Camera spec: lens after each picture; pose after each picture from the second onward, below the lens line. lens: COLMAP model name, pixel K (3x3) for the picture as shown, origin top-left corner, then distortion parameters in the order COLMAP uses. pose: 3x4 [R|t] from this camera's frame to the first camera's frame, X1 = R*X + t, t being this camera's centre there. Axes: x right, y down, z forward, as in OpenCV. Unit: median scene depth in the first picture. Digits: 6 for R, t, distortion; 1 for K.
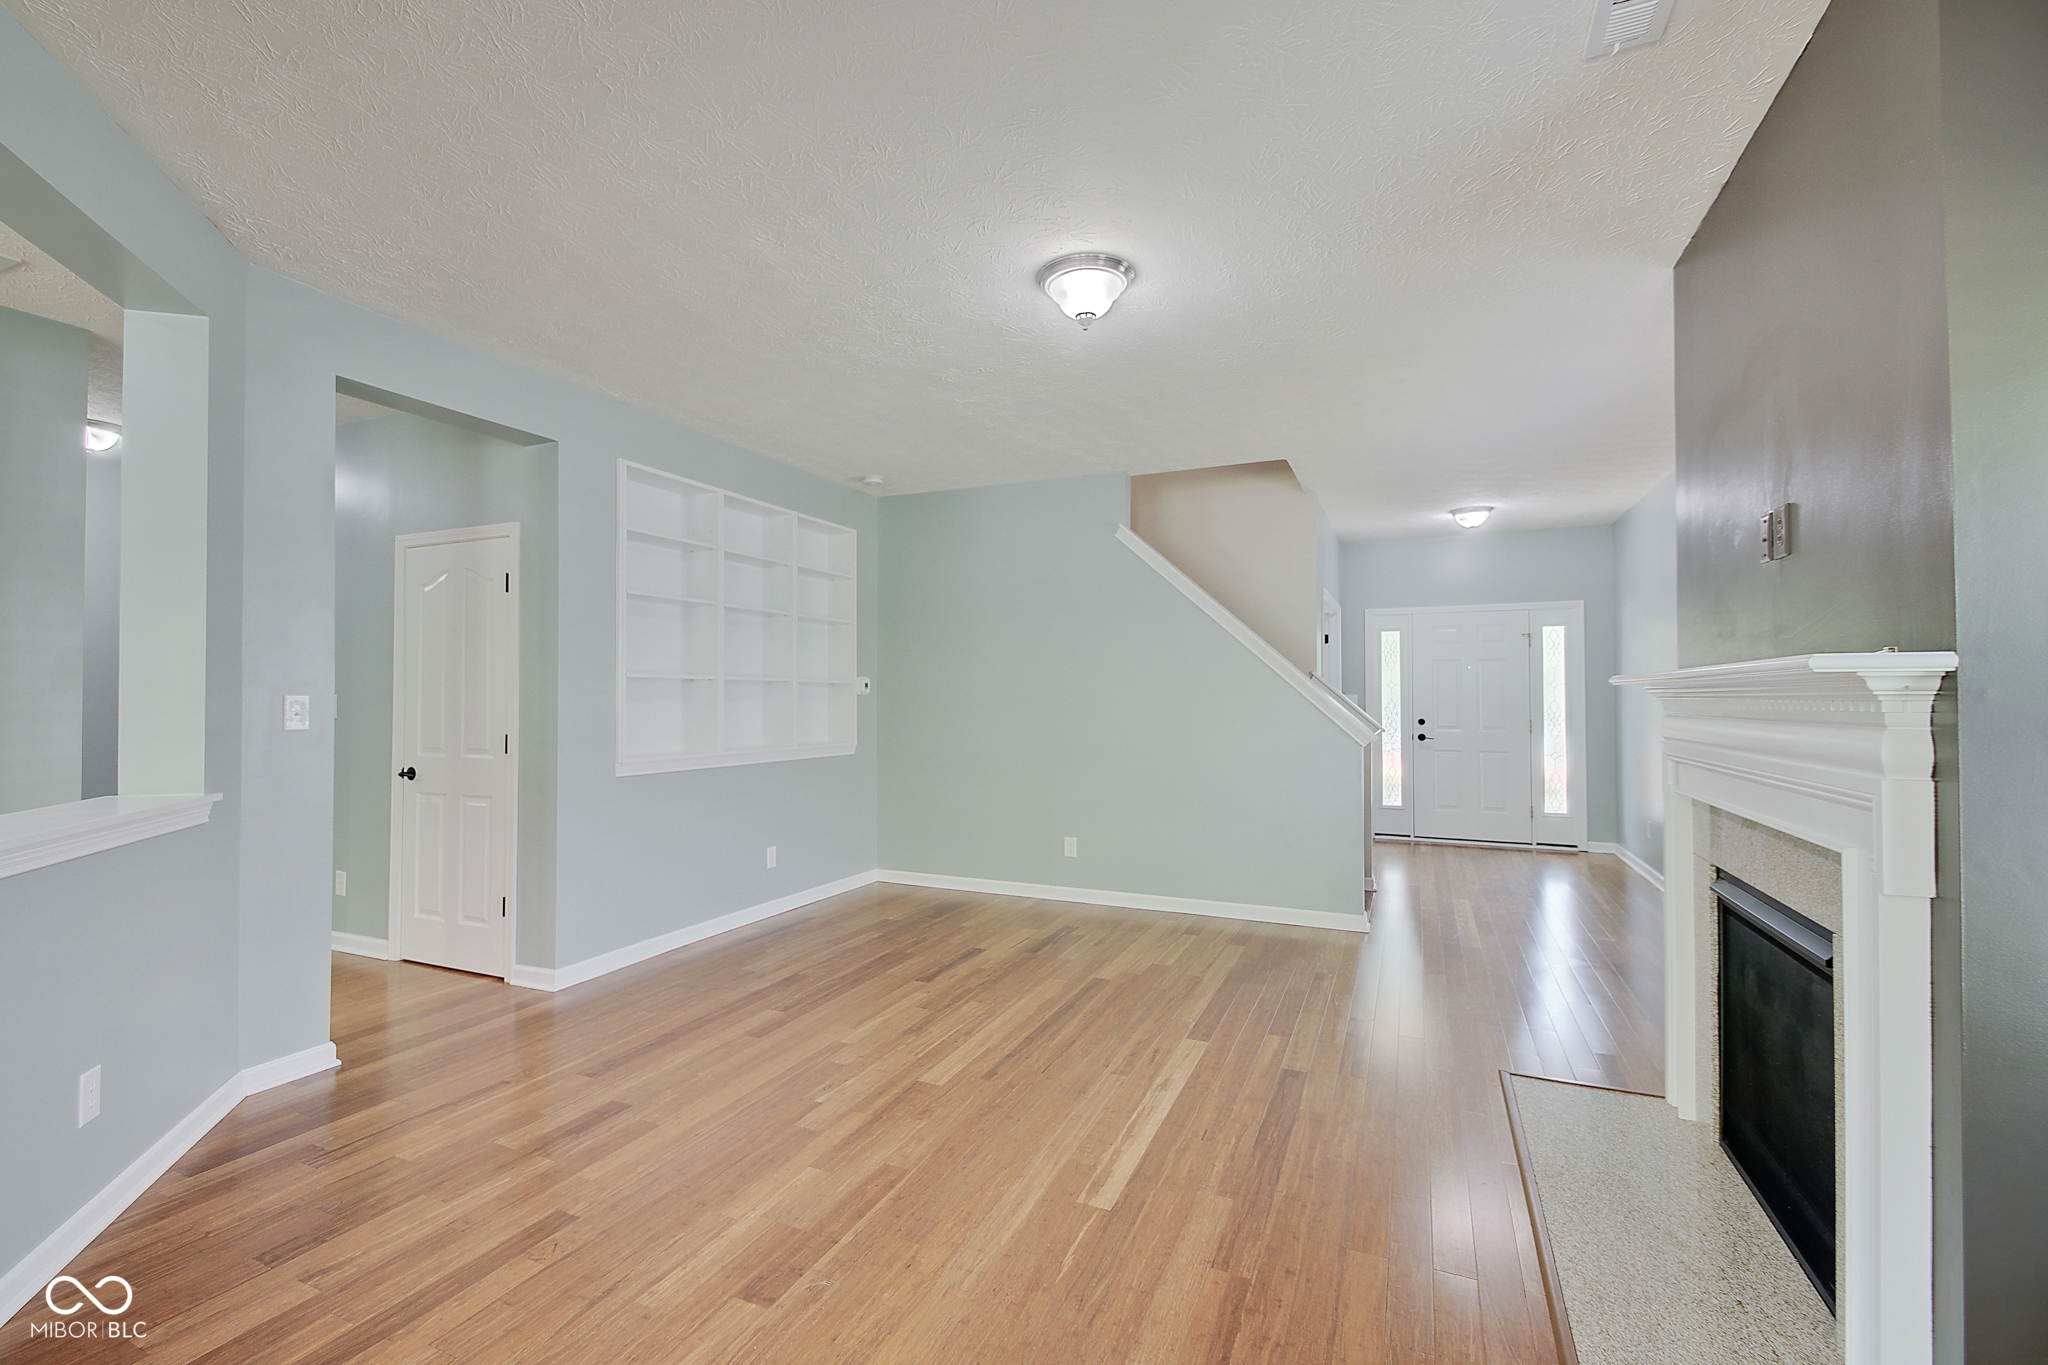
lens RADIAL K [[872.4, 0, 1024.0], [0, 872.4, 682.5], [0, 0, 1]] dist [0.000440, -0.000027]
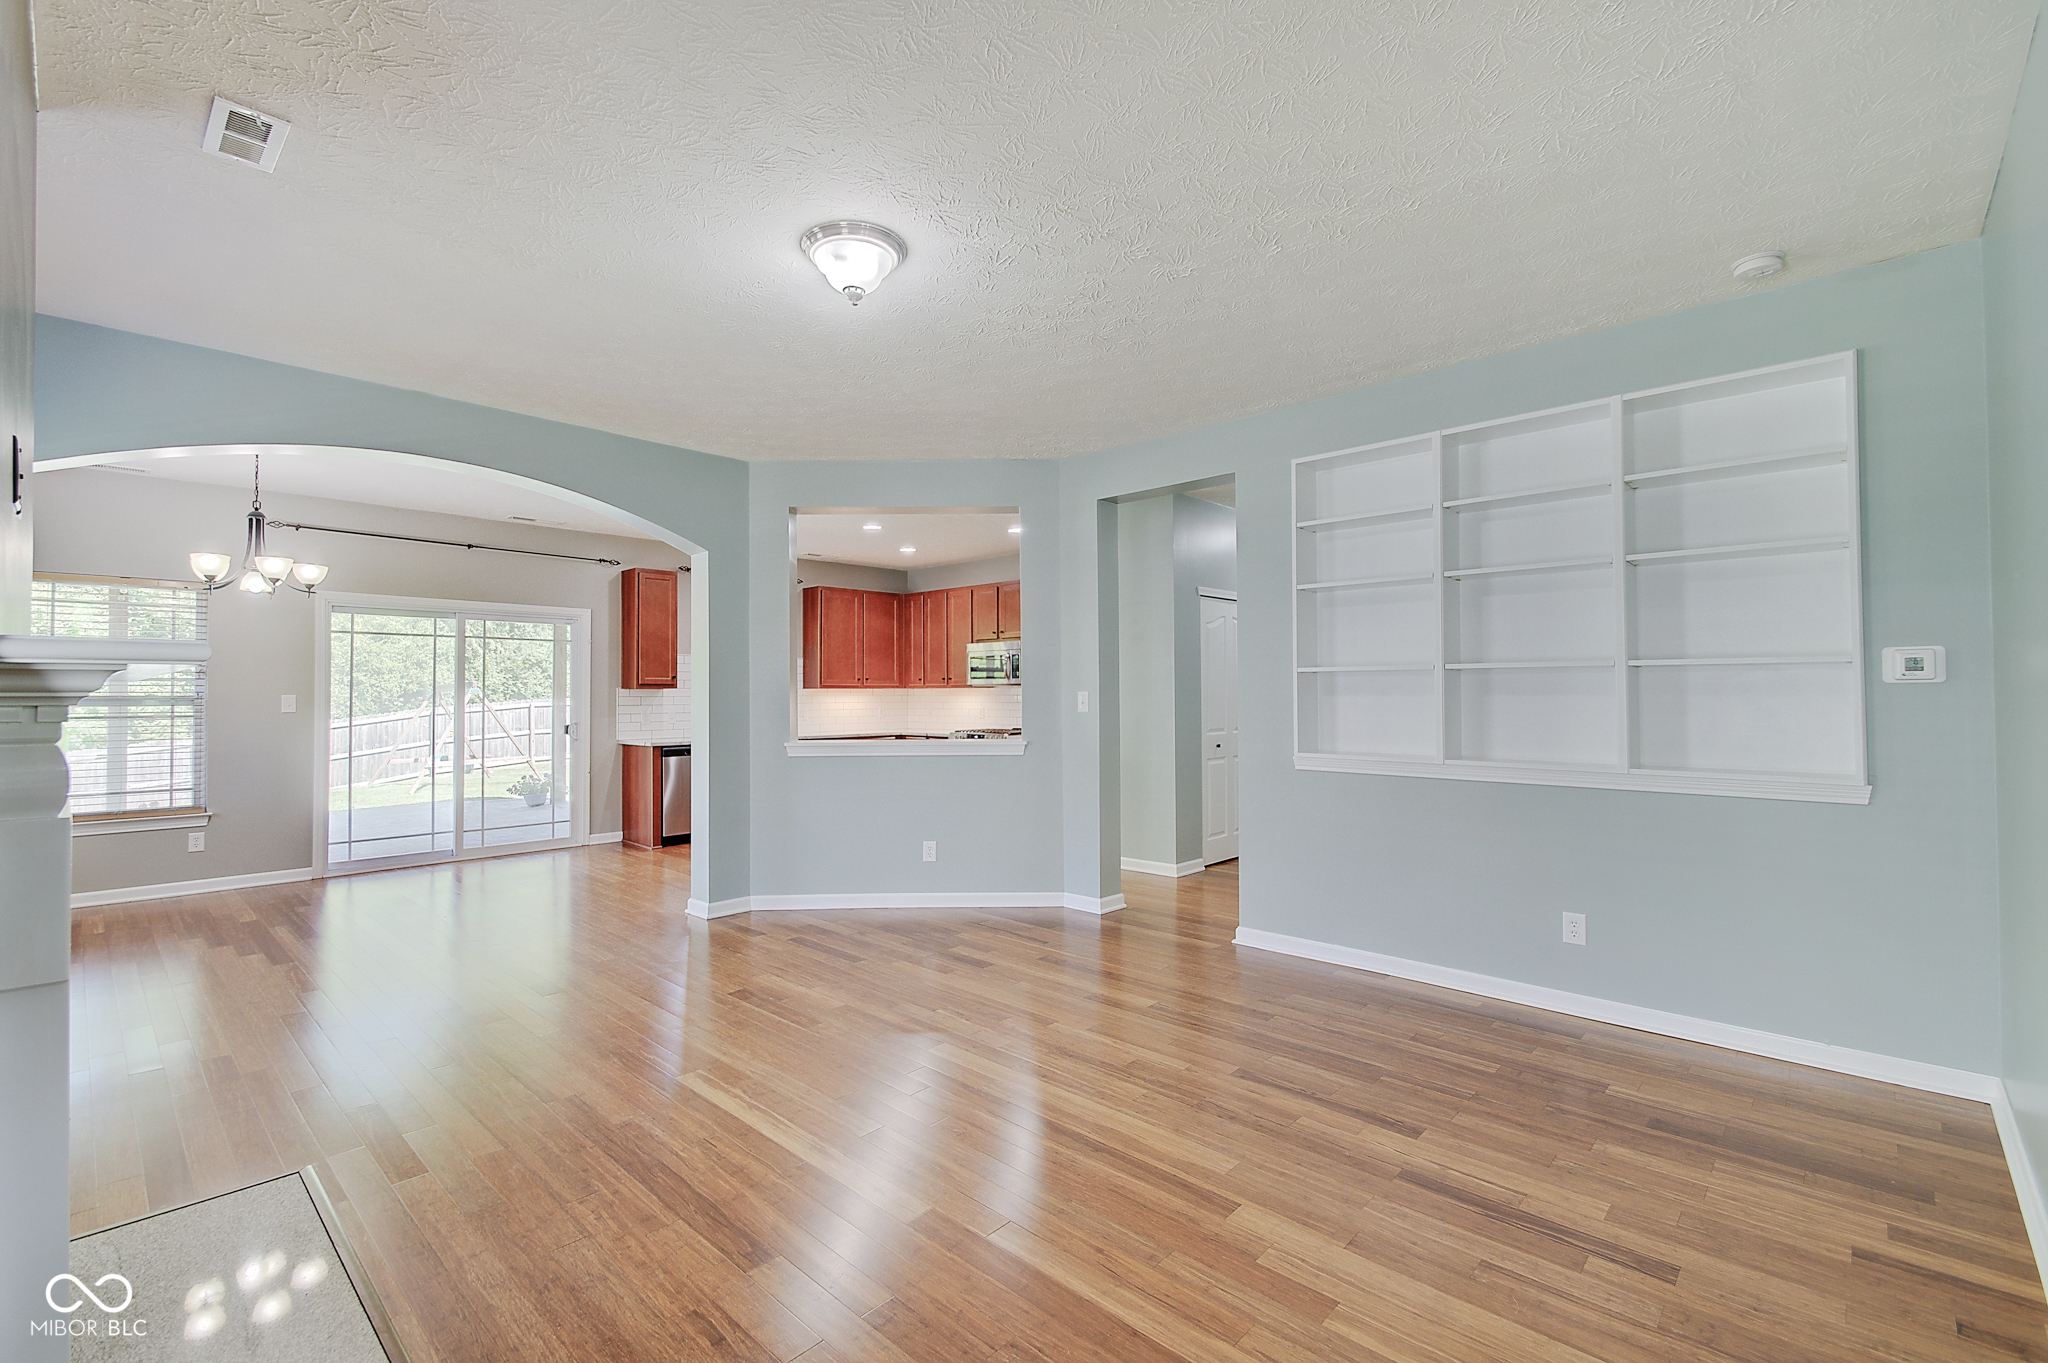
lens RADIAL K [[894.1, 0, 996.2], [0, 894.1, 680.2], [0, 0, 1]] dist [0.021980, -0.013238]
pose [[-0.338721, -0.010336, -0.940830, 0.732126], [0.020321, 0.999626, -0.018298, 0.015964], [0.940667, -0.025317, -0.338384, 1.150587]]
